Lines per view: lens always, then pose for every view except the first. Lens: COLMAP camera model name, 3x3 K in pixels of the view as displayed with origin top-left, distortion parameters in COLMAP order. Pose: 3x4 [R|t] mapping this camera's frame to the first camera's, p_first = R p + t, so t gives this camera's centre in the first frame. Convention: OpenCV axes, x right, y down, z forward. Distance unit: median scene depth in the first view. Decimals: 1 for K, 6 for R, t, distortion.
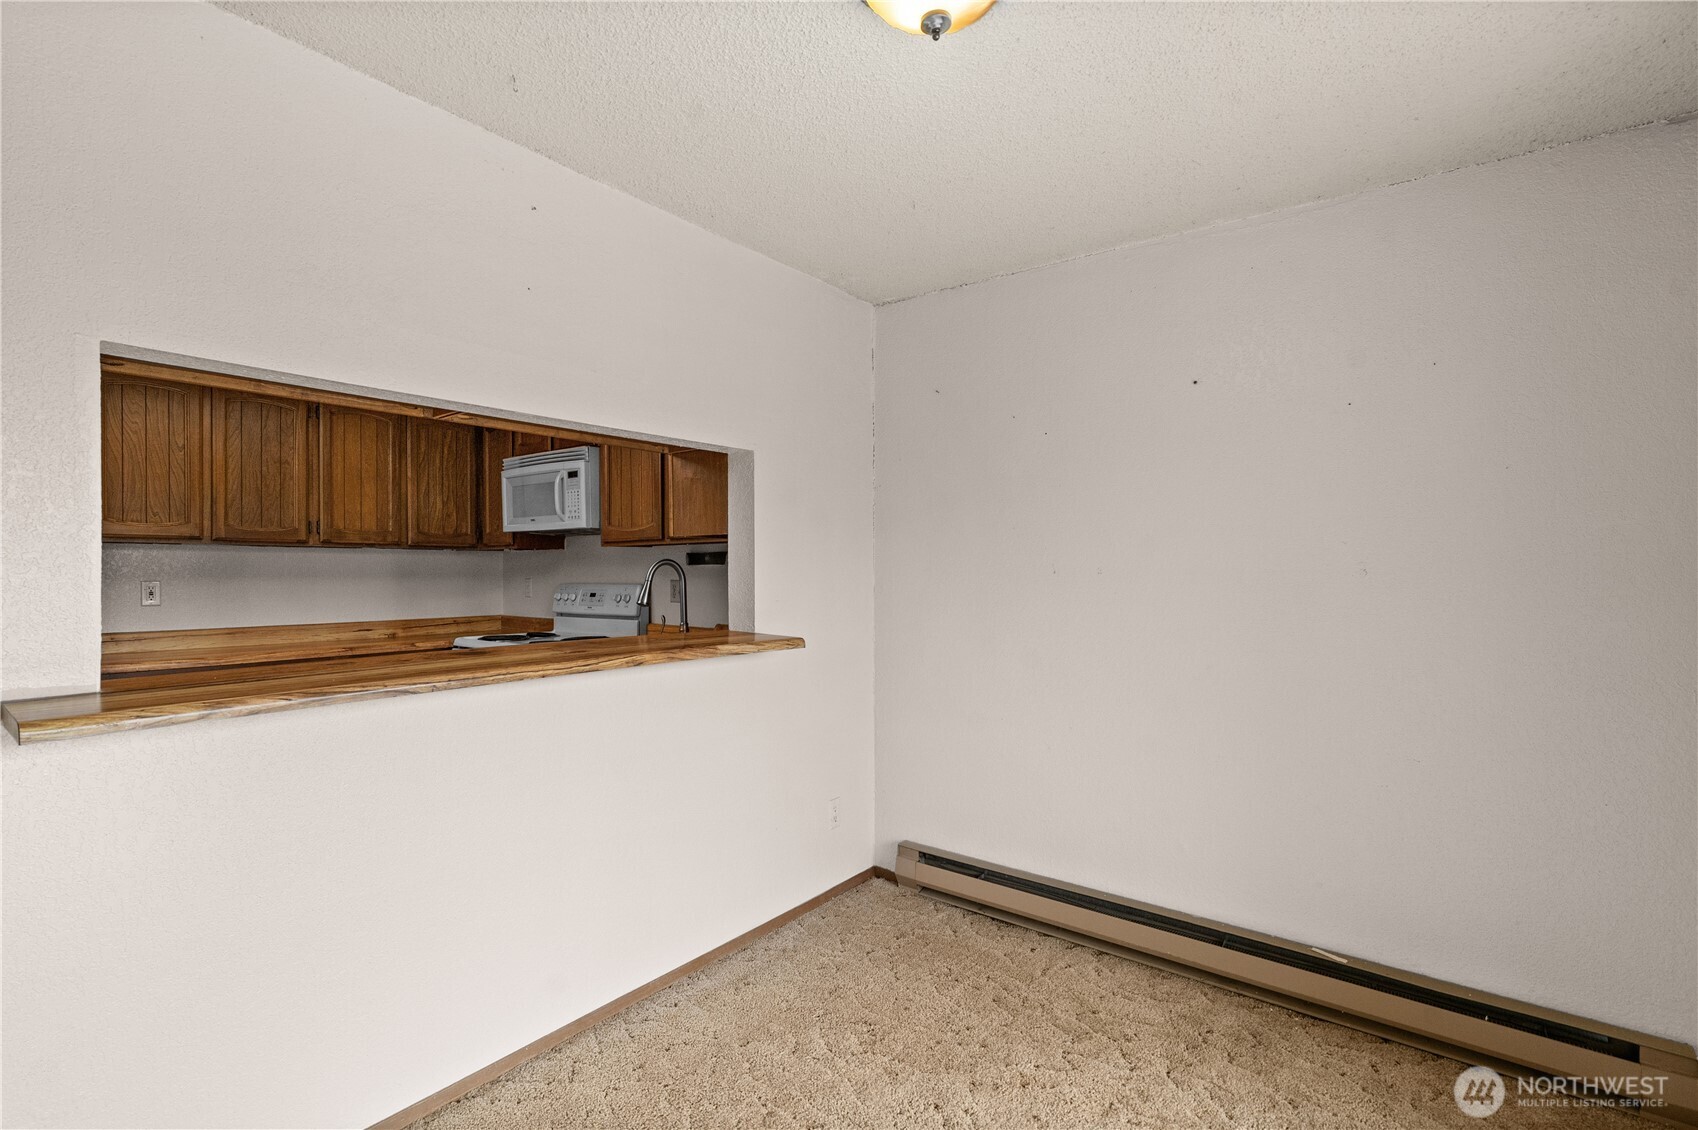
lens RADIAL K [[794.6, 0, 849.0], [0, 794.6, 565.0], [0, 0, 1]] dist [0.000980, 0.000089]
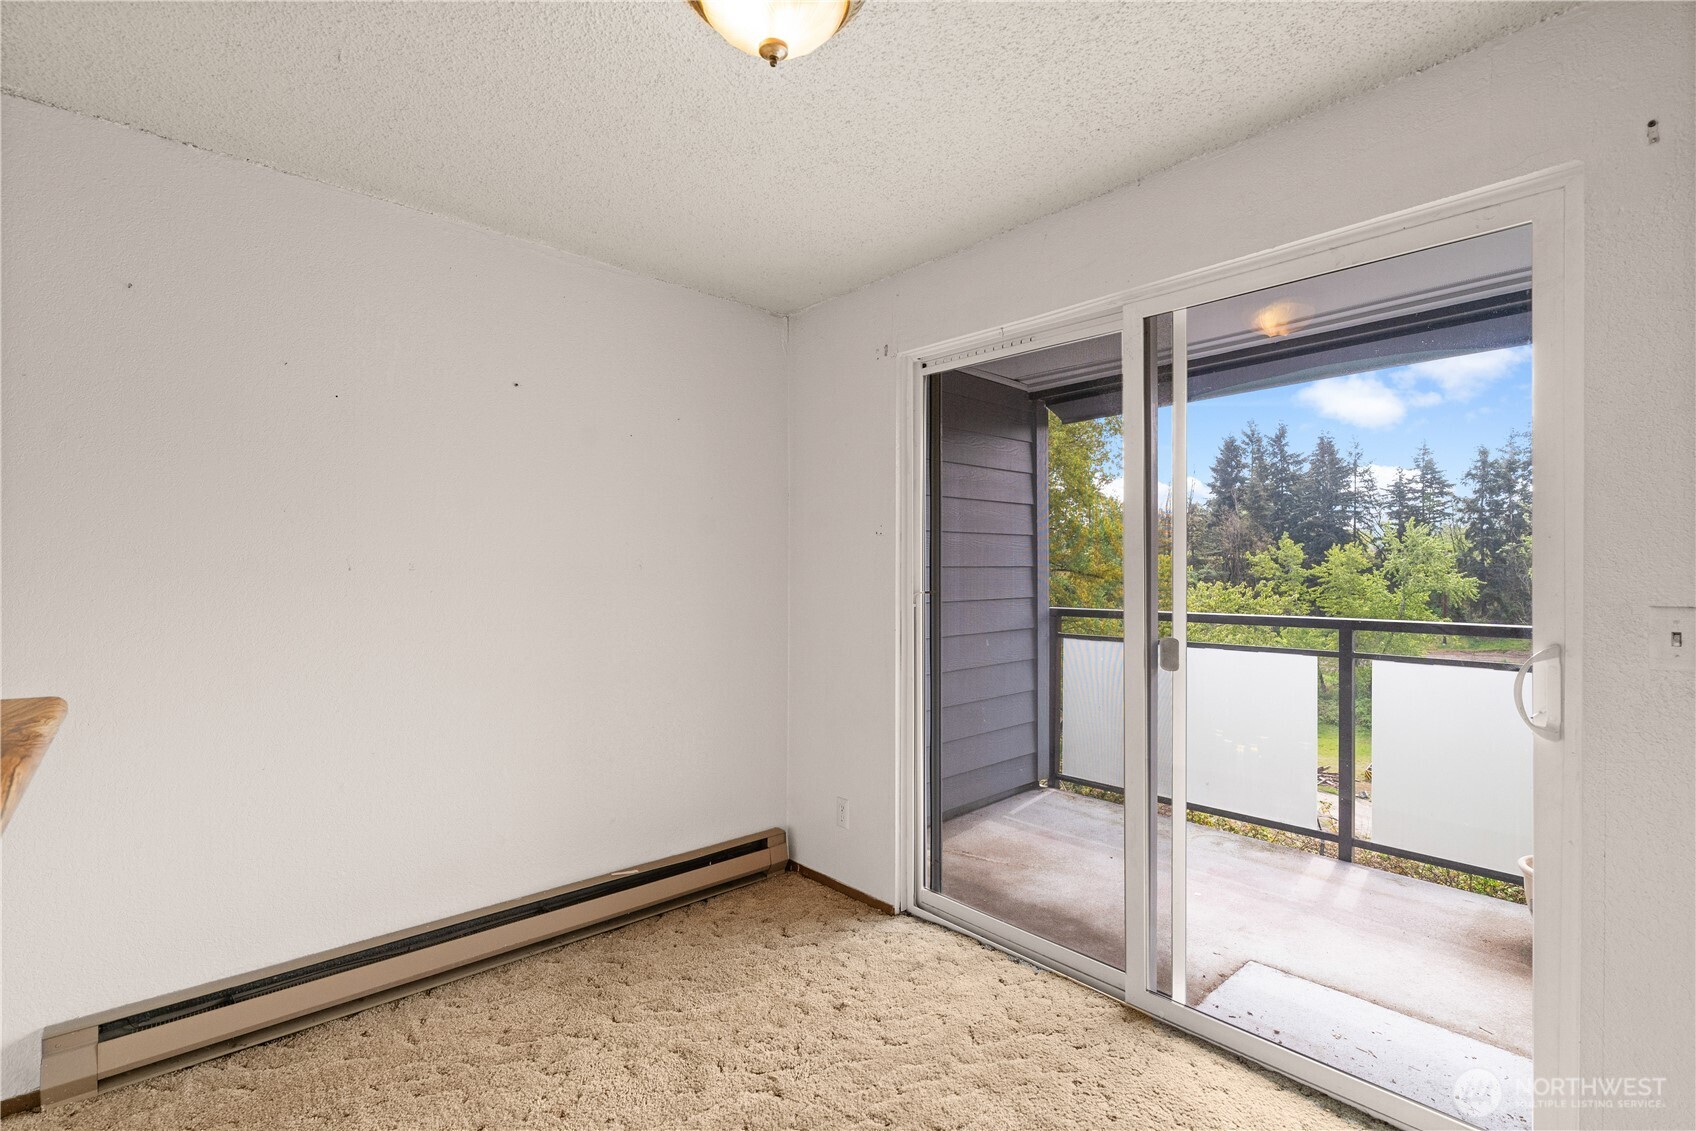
lens RADIAL K [[783.8, 0, 848.0], [0, 783.8, 565.5], [0, 0, 1]] dist [0.000697, -0.000048]
pose [[0.166925, -0.003420, 0.985964, -0.522414], [-0.010875, 0.999927, 0.005309, -0.005844], [-0.985910, -0.011608, 0.166876, 0.421961]]
